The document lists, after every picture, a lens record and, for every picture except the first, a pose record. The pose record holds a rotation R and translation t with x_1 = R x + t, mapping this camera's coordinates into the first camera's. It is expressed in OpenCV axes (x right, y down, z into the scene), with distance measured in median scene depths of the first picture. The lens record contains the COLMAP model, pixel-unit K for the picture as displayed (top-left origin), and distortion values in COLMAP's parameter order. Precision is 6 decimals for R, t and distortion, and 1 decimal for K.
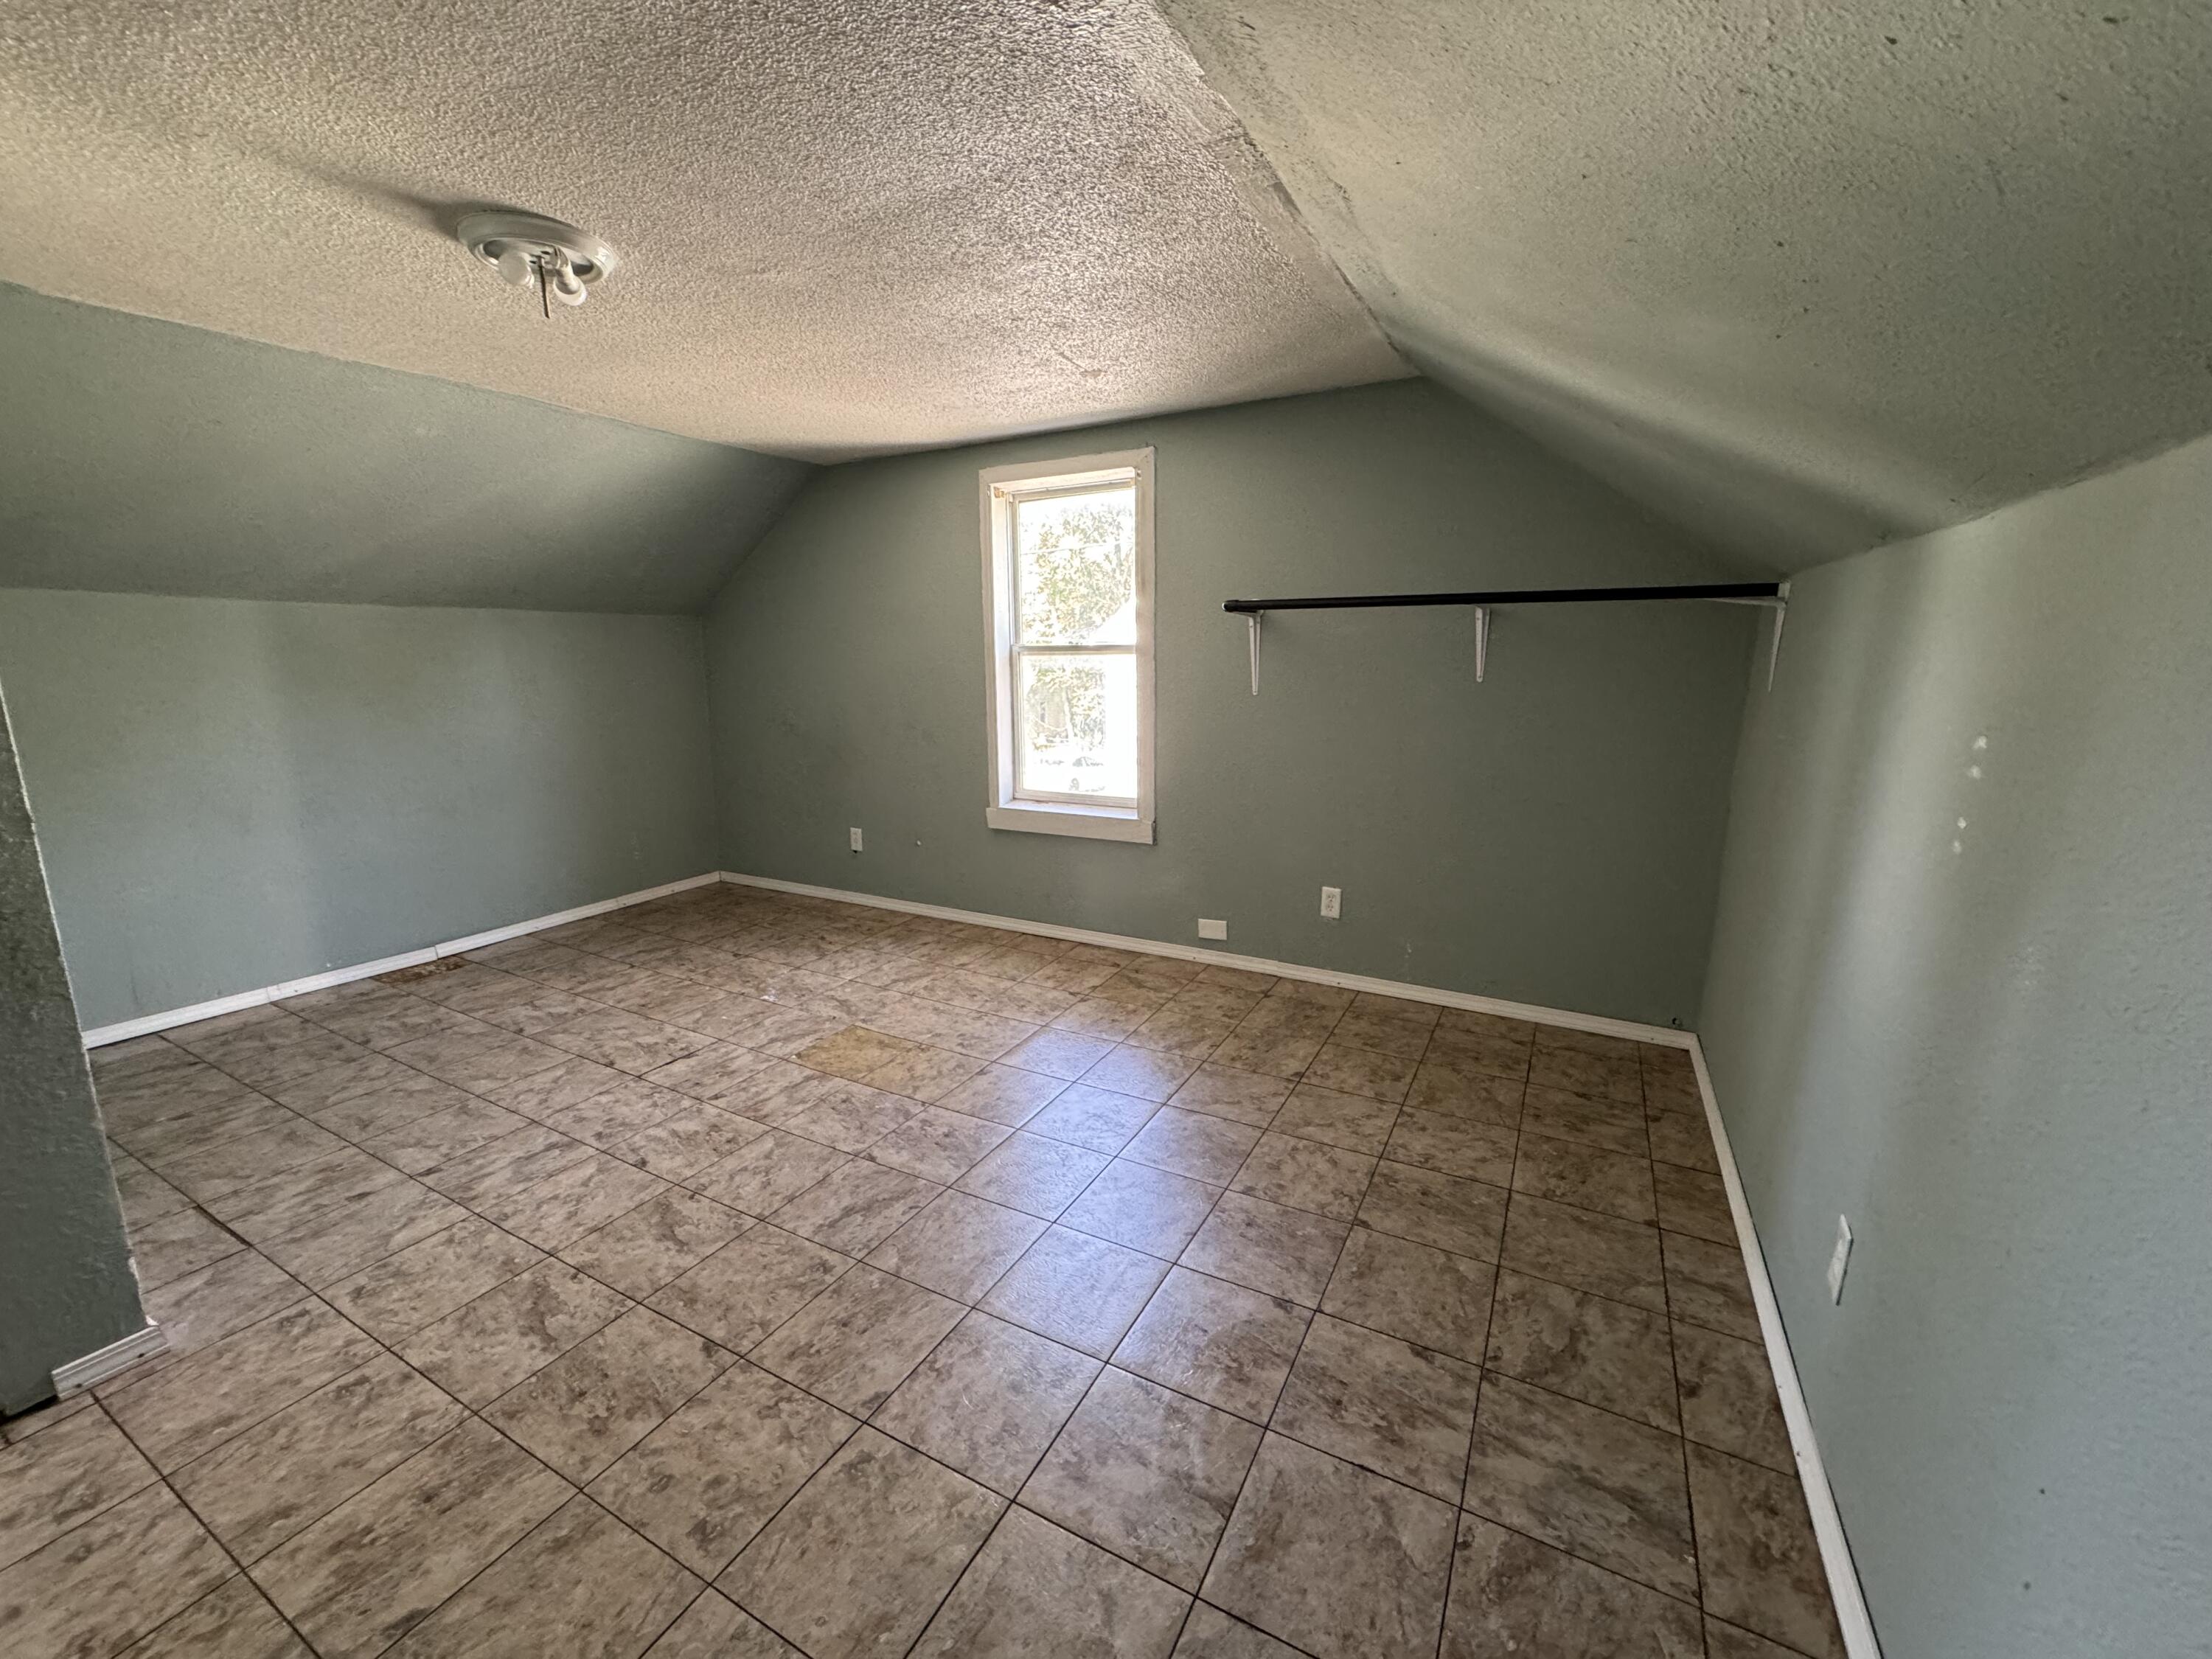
lens RADIAL K [[879.5, 0, 1101.3], [0, 879.5, 825.2], [0, 0, 1]] dist [-0.002896, 0.000092]
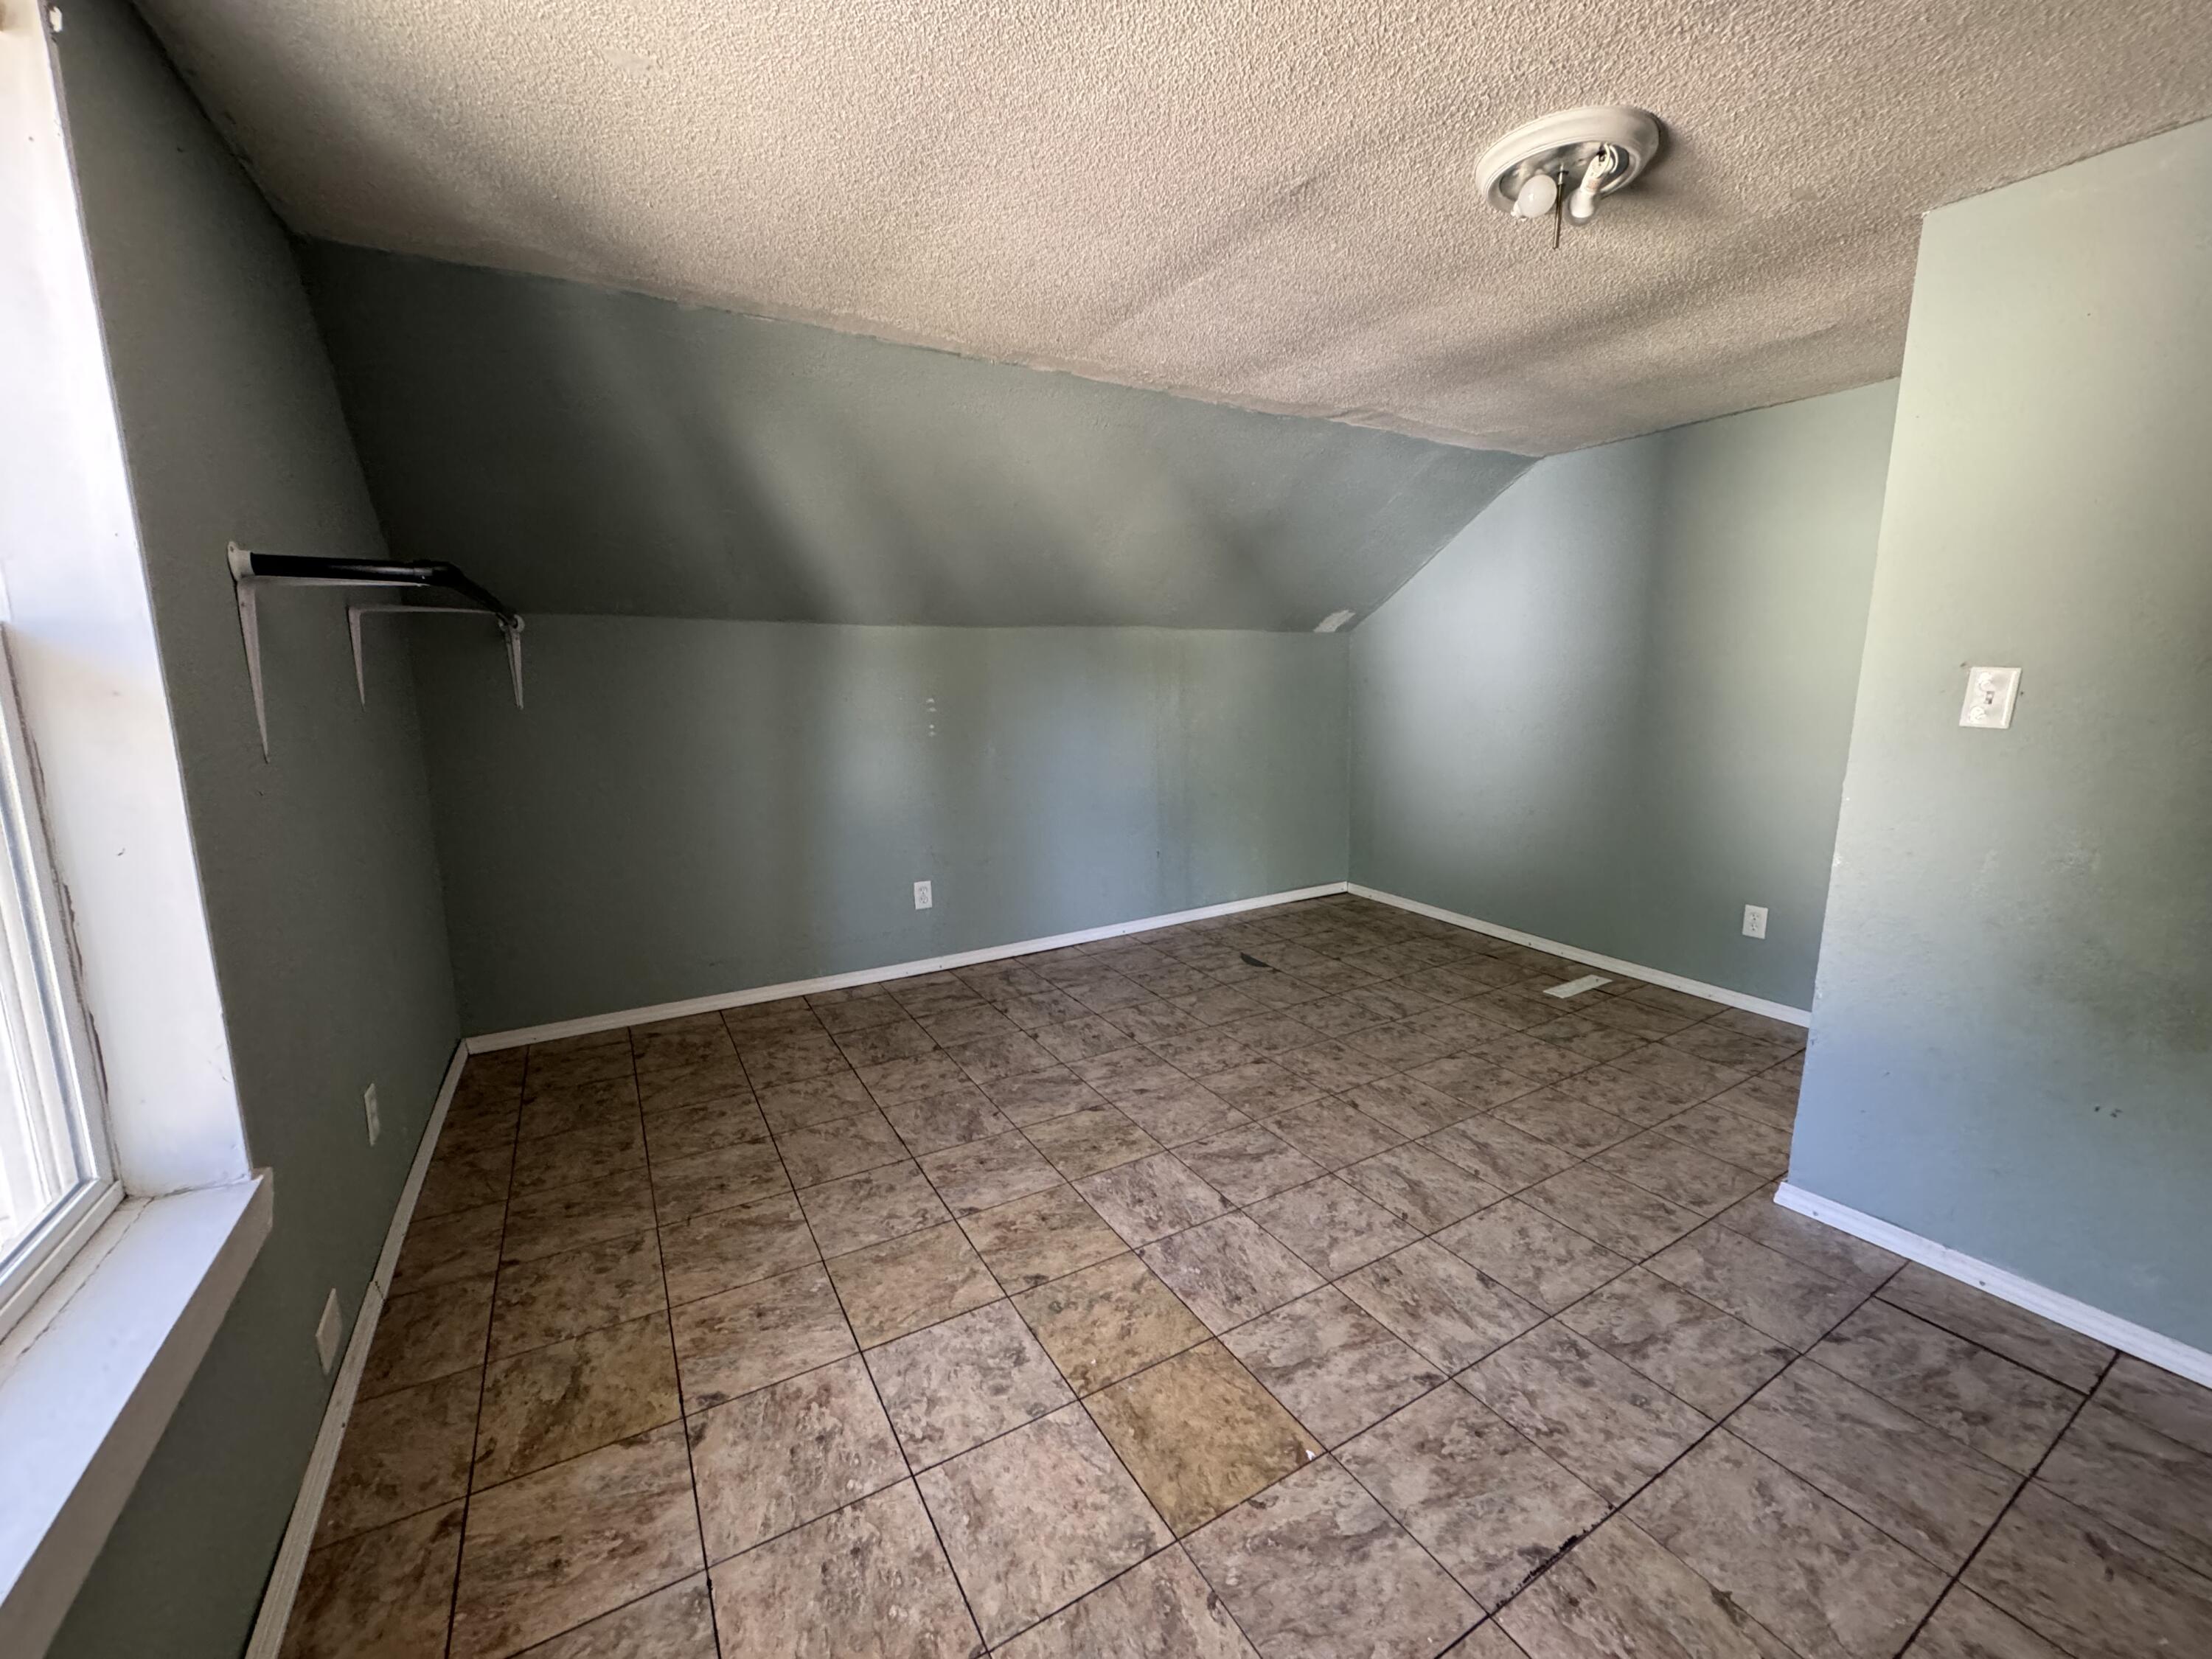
lens RADIAL K [[879.5, 0, 1111.9], [0, 879.5, 827.3], [0, 0, 1]] dist [-0.002896, 0.000092]
pose [[-0.863012, -0.078861, 0.498991, -0.594461], [0.103363, 0.939281, 0.327212, -0.316502], [-0.494497, 0.333964, -0.802459, 1.679245]]
